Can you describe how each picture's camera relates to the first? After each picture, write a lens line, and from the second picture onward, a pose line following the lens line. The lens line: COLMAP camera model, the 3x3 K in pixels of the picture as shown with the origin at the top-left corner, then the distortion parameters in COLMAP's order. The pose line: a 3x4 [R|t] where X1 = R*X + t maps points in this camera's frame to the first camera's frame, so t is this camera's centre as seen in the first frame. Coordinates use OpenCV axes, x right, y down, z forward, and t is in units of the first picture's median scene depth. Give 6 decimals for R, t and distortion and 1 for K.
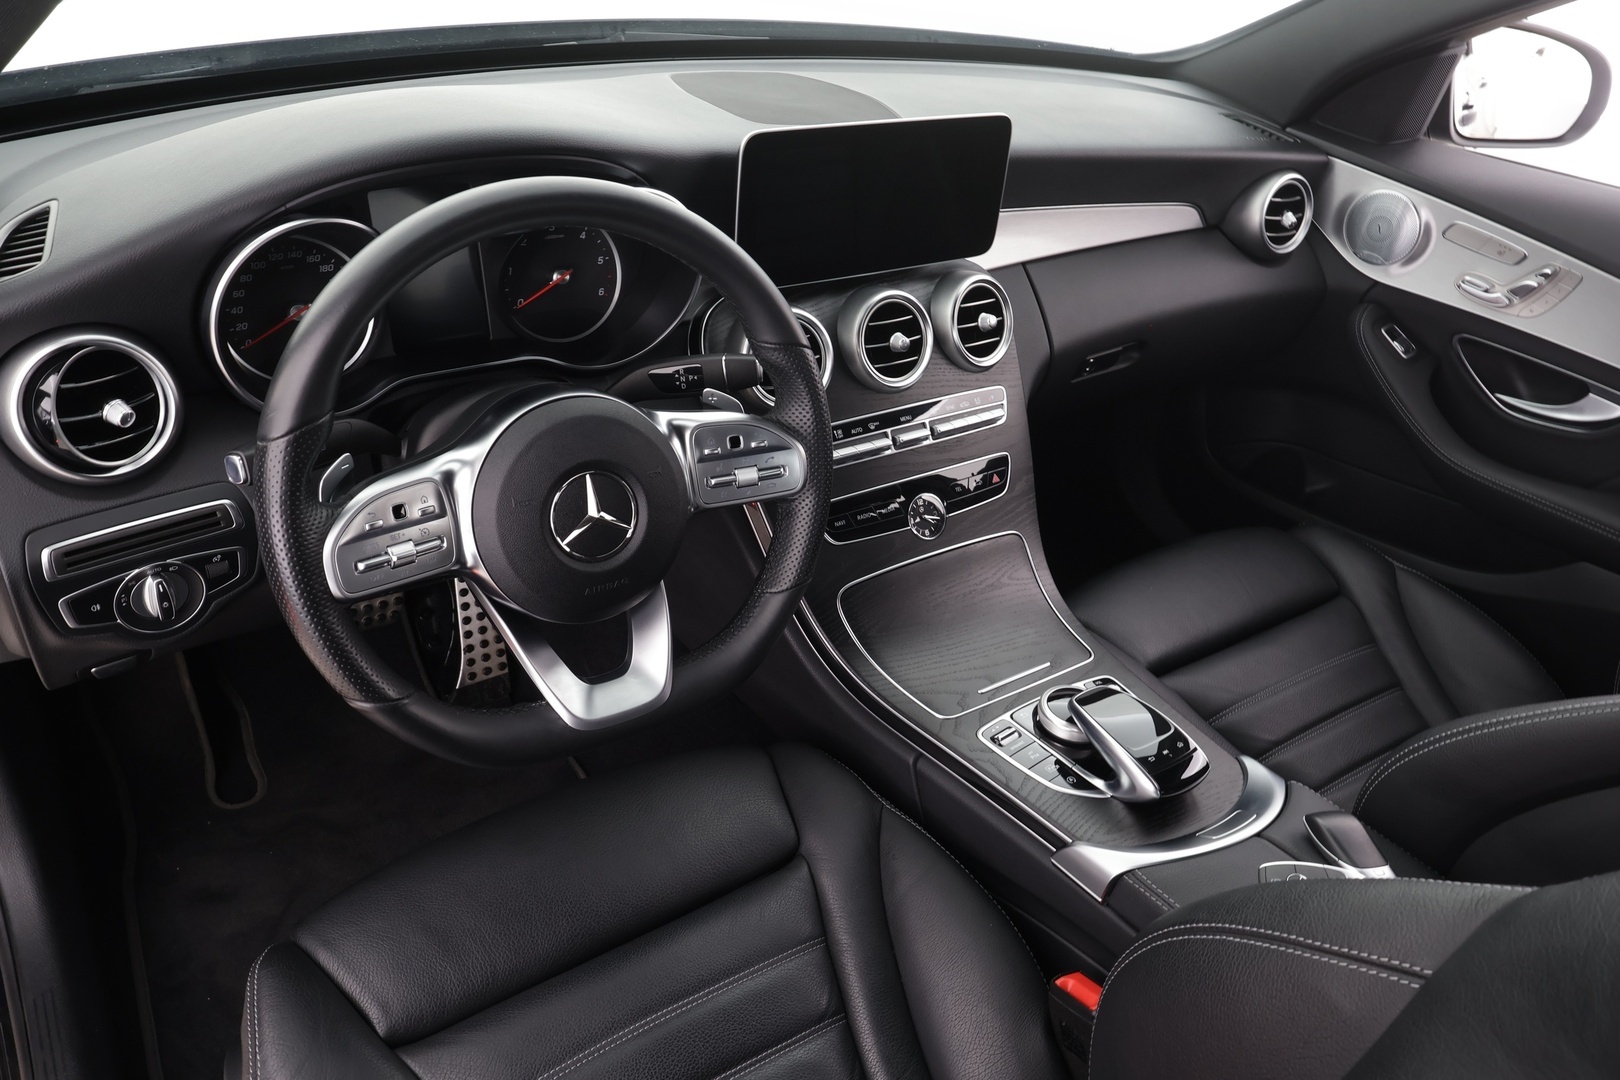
lens RADIAL K [[1202.5, 0, 800.9], [0, 1202.5, 536.8], [0, 0, 1]] dist [-0.002440, -0.006725]
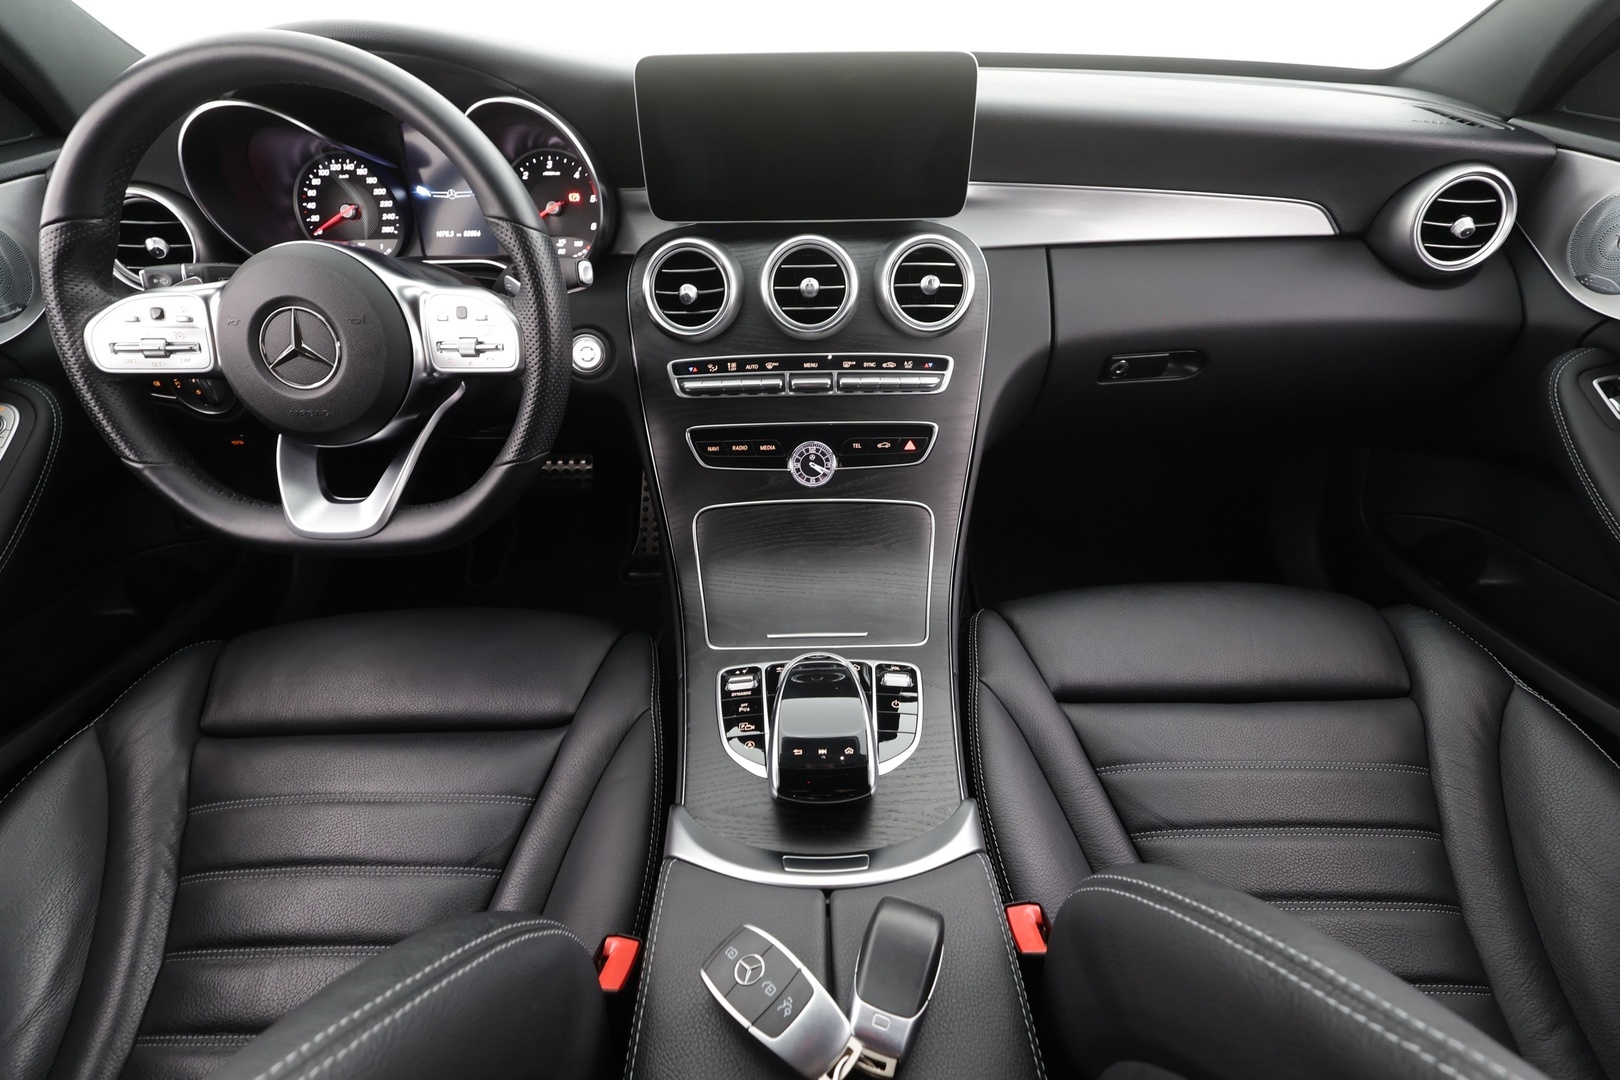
lens RADIAL K [[768.3, 0, 800.5], [0, 768.3, 535.1], [0, 0, 1]] dist [-0.004745, 0.002820]
pose [[0.824162, 0.223405, -0.520429, 0.436341], [-0.224249, 0.972535, 0.062355, 0.003458], [0.520066, 0.065316, 0.851625, 0.430396]]
